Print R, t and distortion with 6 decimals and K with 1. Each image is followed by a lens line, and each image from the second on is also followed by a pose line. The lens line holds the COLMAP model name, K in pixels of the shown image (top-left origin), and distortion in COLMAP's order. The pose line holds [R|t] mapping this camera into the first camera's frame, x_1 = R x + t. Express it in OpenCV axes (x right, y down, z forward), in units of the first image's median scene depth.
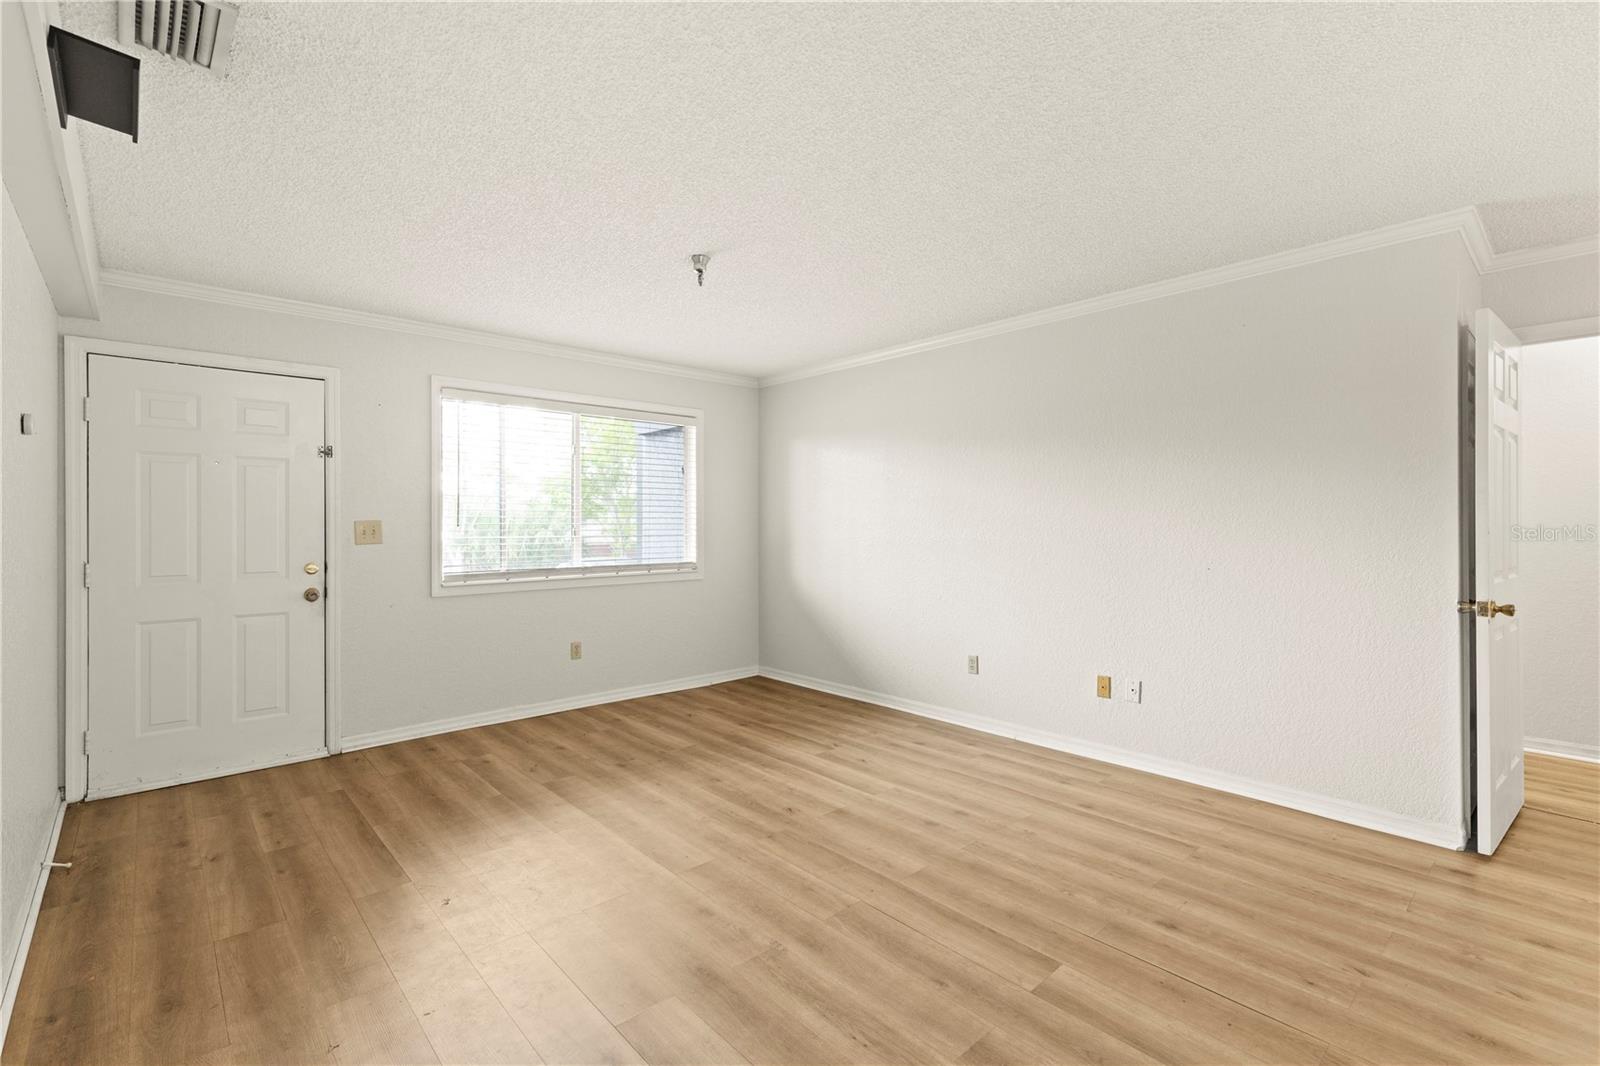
lens RADIAL K [[718.2, 0, 808.5], [0, 718.2, 530.4], [0, 0, 1]] dist [0.005935, -0.001693]
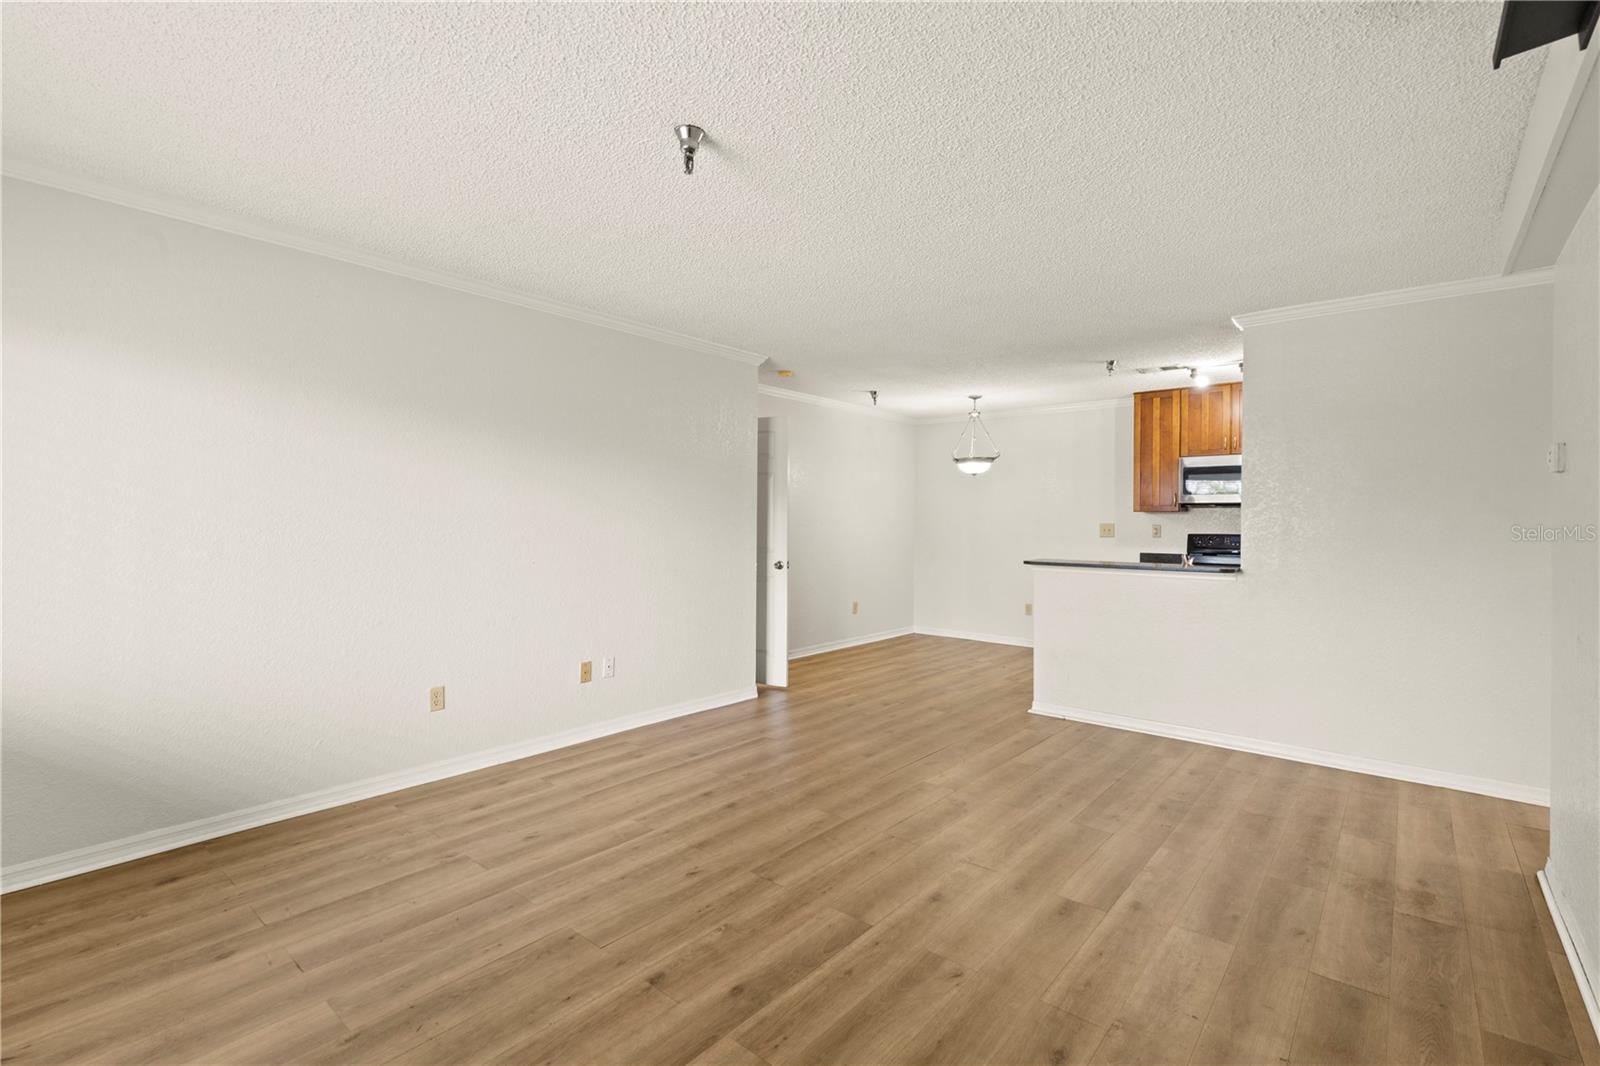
lens RADIAL K [[718.2, 0, 804.6], [0, 718.2, 532.3], [0, 0, 1]] dist [0.005935, -0.001693]
pose [[-0.128385, -0.013120, 0.991638, -0.727448], [0.004514, 0.999894, 0.013813, -0.007000], [-0.991714, 0.006249, -0.128312, 0.841780]]
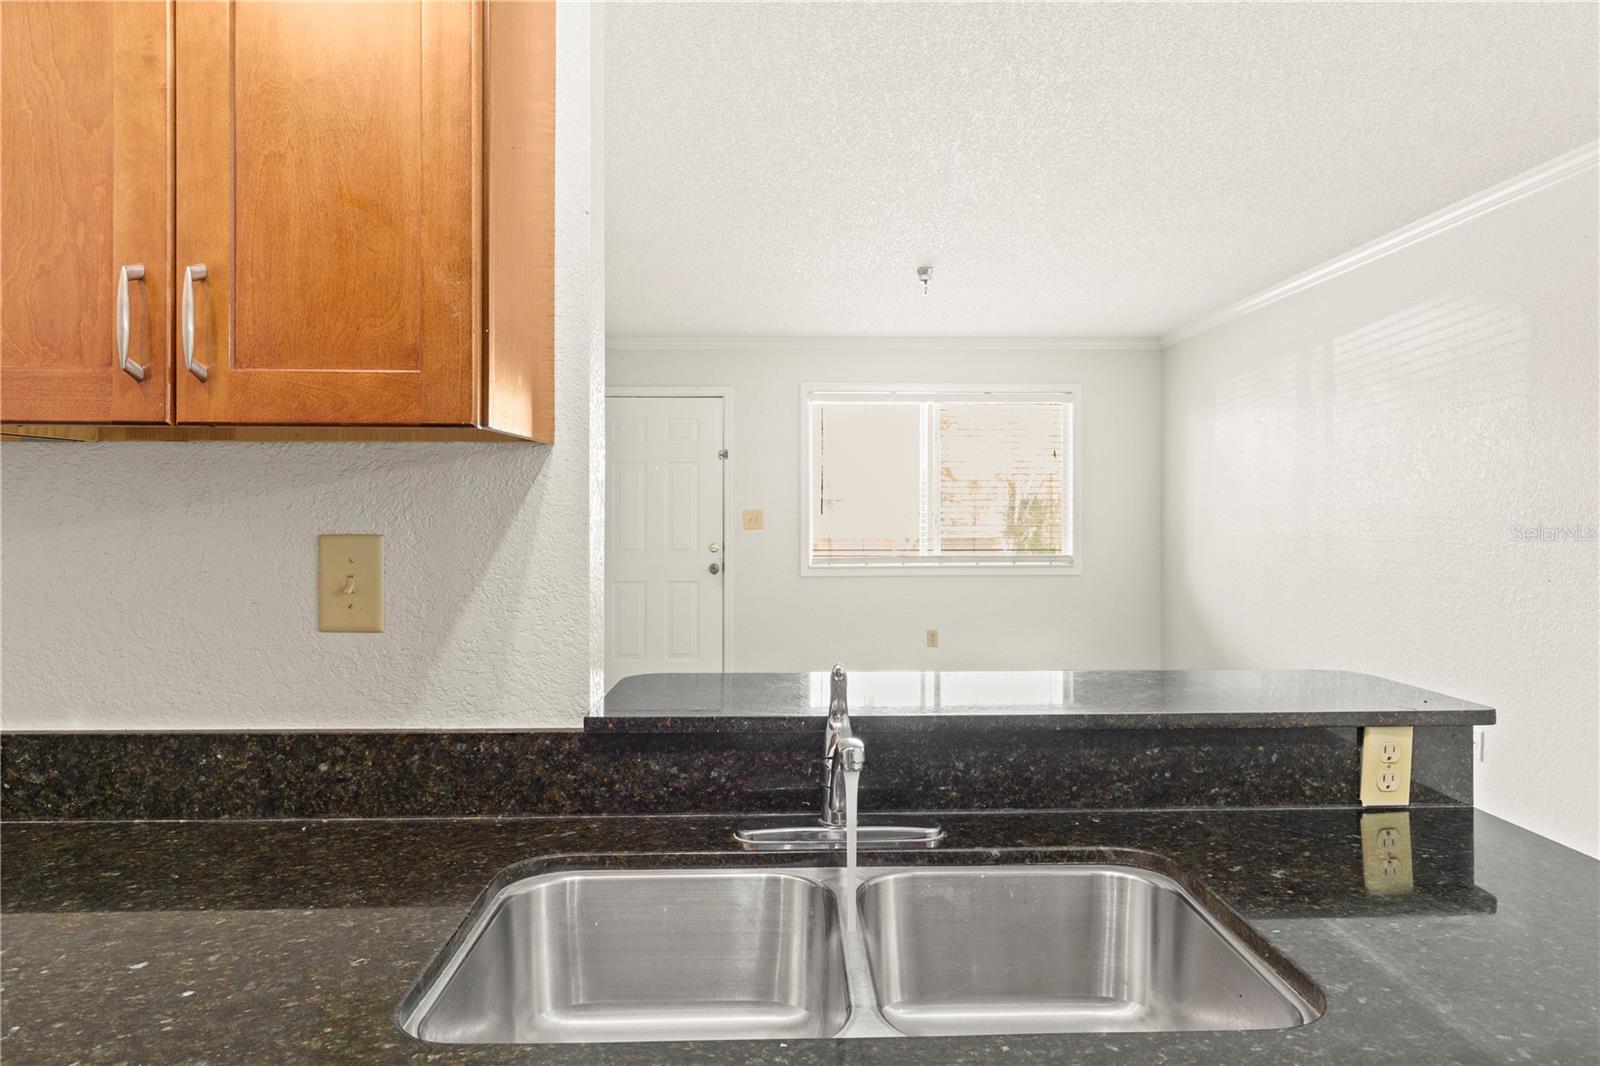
lens RADIAL K [[978.6, 0, 805.7], [0, 978.6, 516.9], [0, 0, 1]] dist [0.001104, 0.001174]
pose [[0.756103, 0.005637, -0.654428, 0.589990], [-0.005950, 0.999981, 0.001739, -0.005310], [0.654426, 0.002579, 0.756122, -0.204546]]
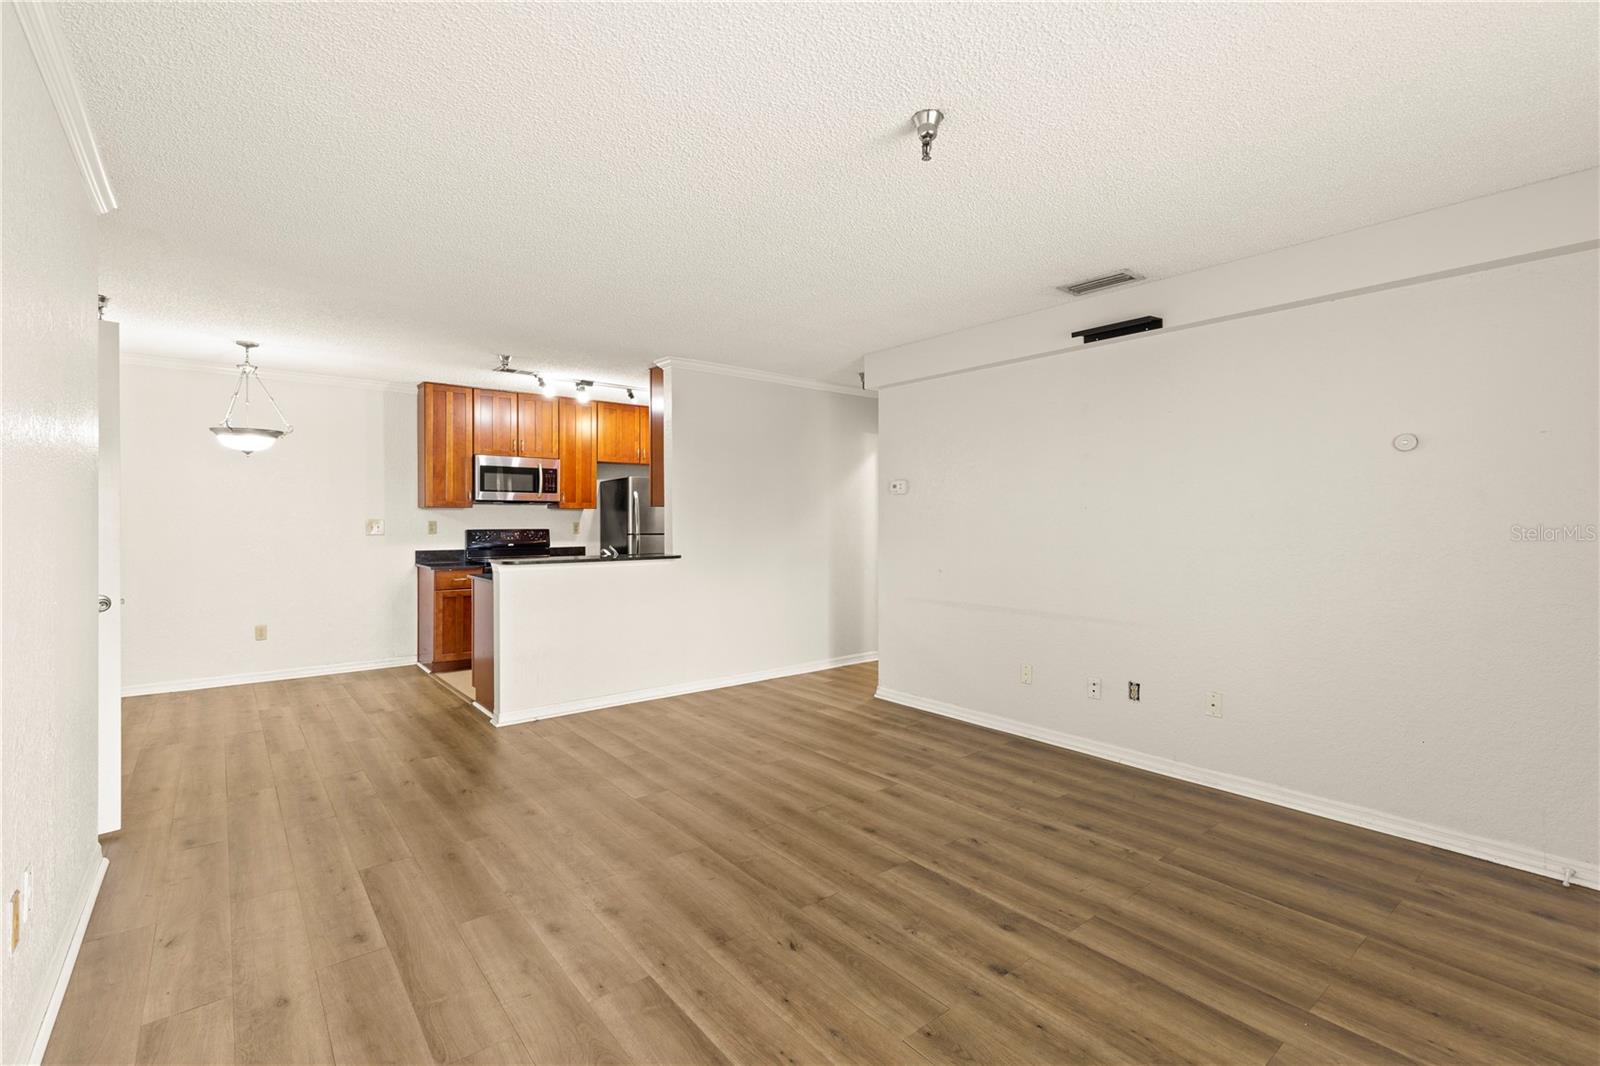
lens RADIAL K [[718.2, 0, 810.2], [0, 718.2, 532.2], [0, 0, 1]] dist [0.005935, -0.001693]
pose [[-0.998580, 0.000163, 0.053274, -0.067258], [0.001614, 0.999629, 0.027197, -0.015401], [-0.053250, 0.027244, -0.998209, 1.433486]]
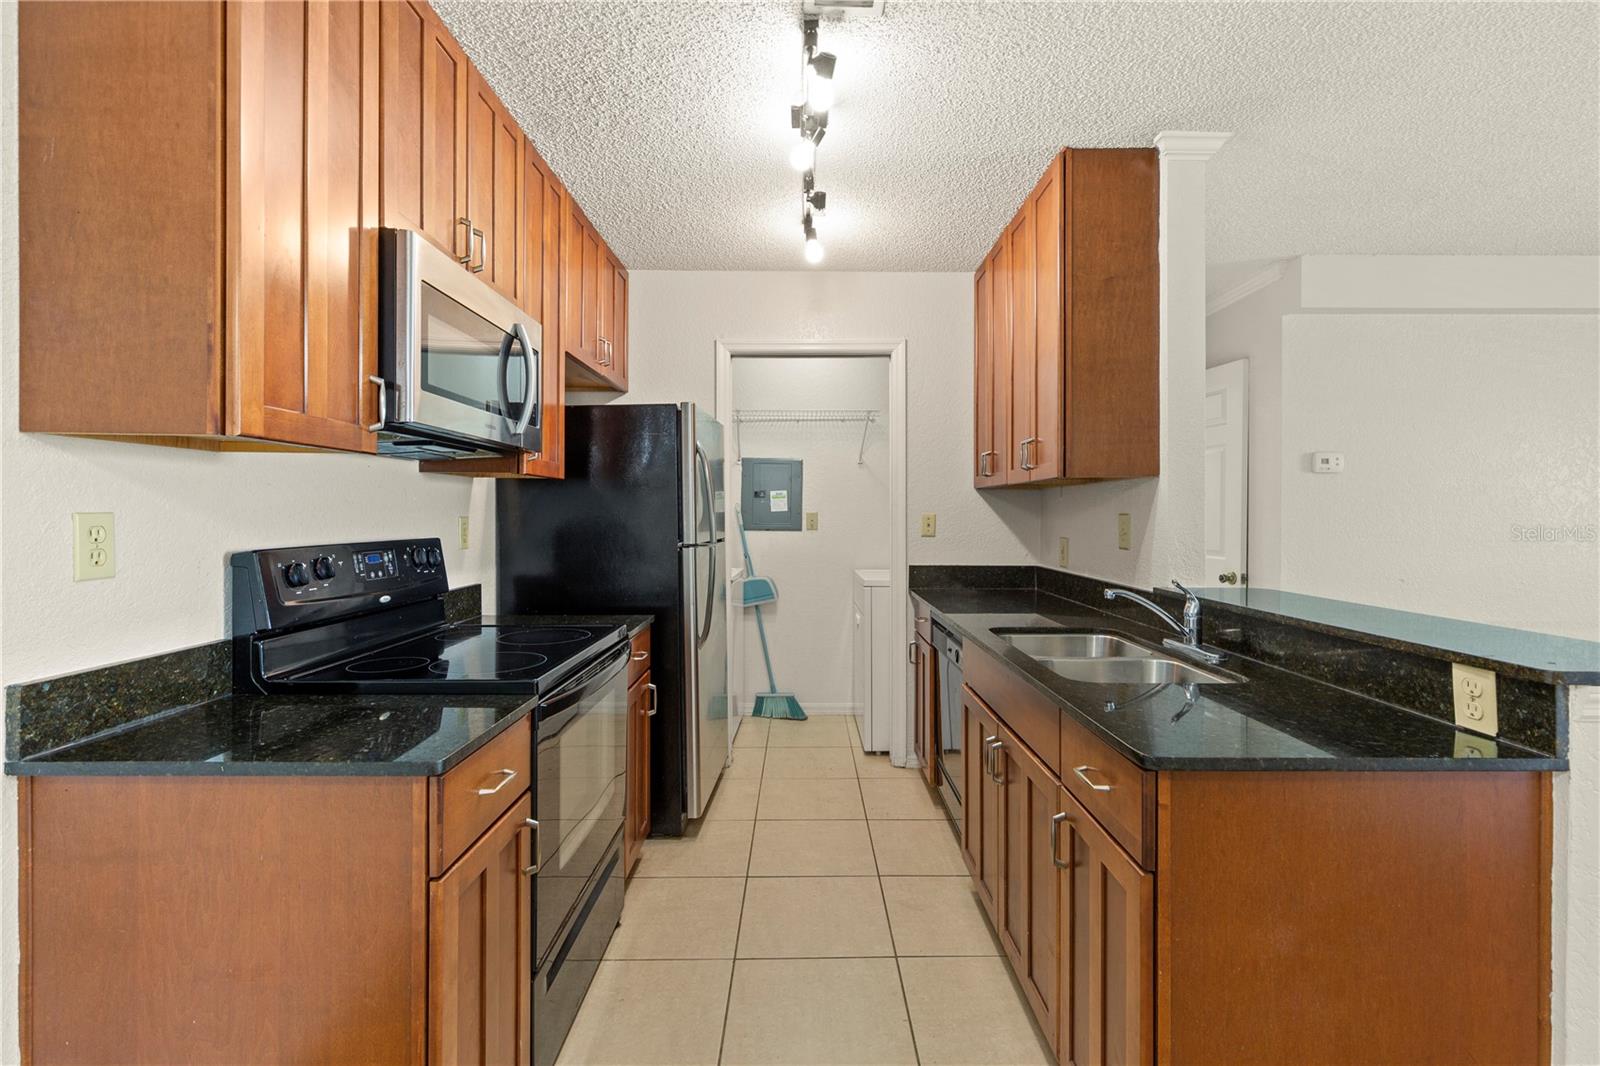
lens RADIAL K [[718.2, 0, 811.0], [0, 718.2, 517.5], [0, 0, 1]] dist [0.005935, -0.001693]
pose [[-0.669898, 0.004632, -0.742438, 0.969568], [-0.007618, 0.999885, 0.013112, -0.000328], [0.742414, 0.014440, -0.669786, 0.202604]]
